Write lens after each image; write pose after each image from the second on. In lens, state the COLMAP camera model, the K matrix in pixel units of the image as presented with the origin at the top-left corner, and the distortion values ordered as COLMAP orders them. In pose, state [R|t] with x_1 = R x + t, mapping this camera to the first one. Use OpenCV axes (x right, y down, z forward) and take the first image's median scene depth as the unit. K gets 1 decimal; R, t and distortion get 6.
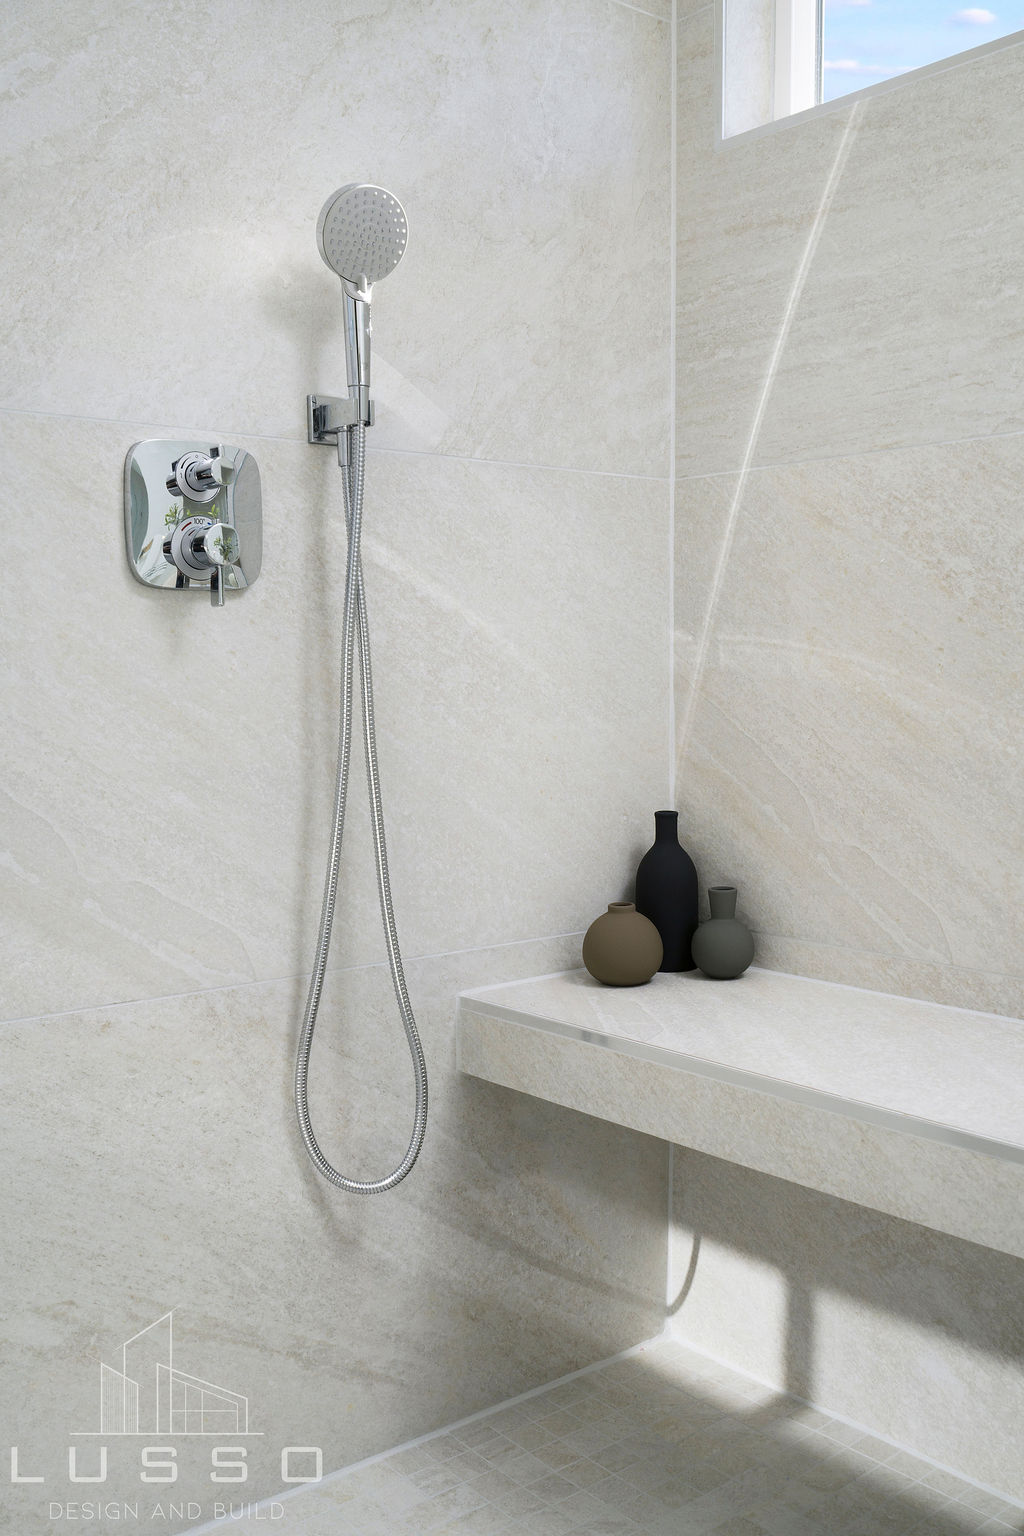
lens RADIAL K [[1511.9, 0, 506.8], [0, 1511.9, 764.0], [0, 0, 1]] dist [0.014068, 0.000000]
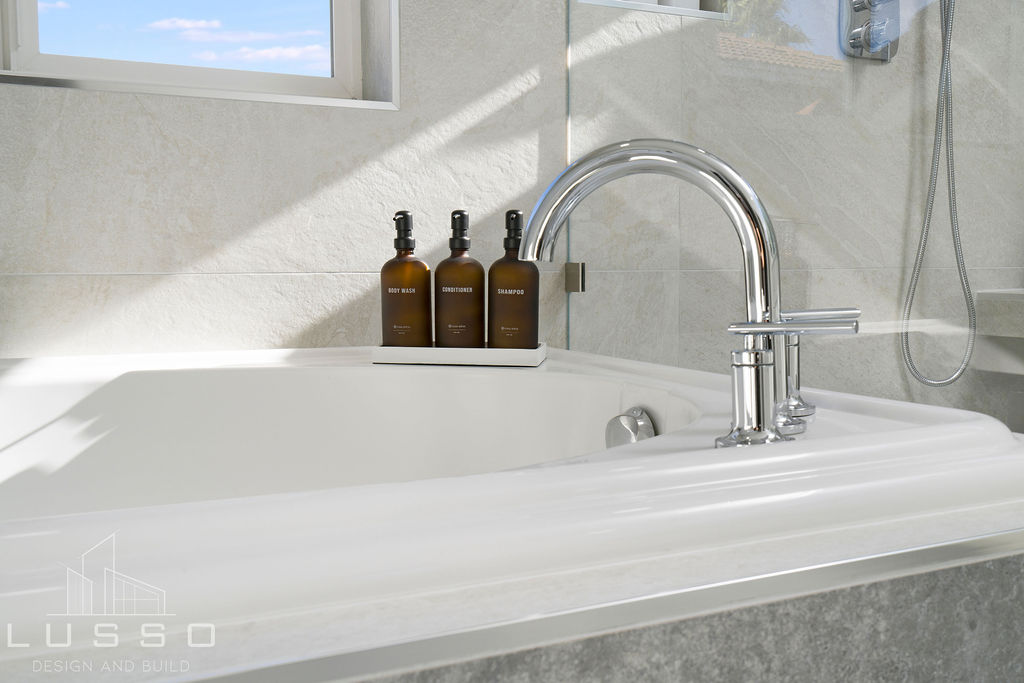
lens RADIAL K [[1081.2, 0, 565.3], [0, 1081.2, 368.3], [0, 0, 1]] dist [0.003131, 0.000000]
pose [[0.981776, 0.014567, -0.189482, -0.304253], [-0.008973, 0.999499, 0.030350, 0.234643], [0.189829, -0.028097, 0.981415, -0.435088]]
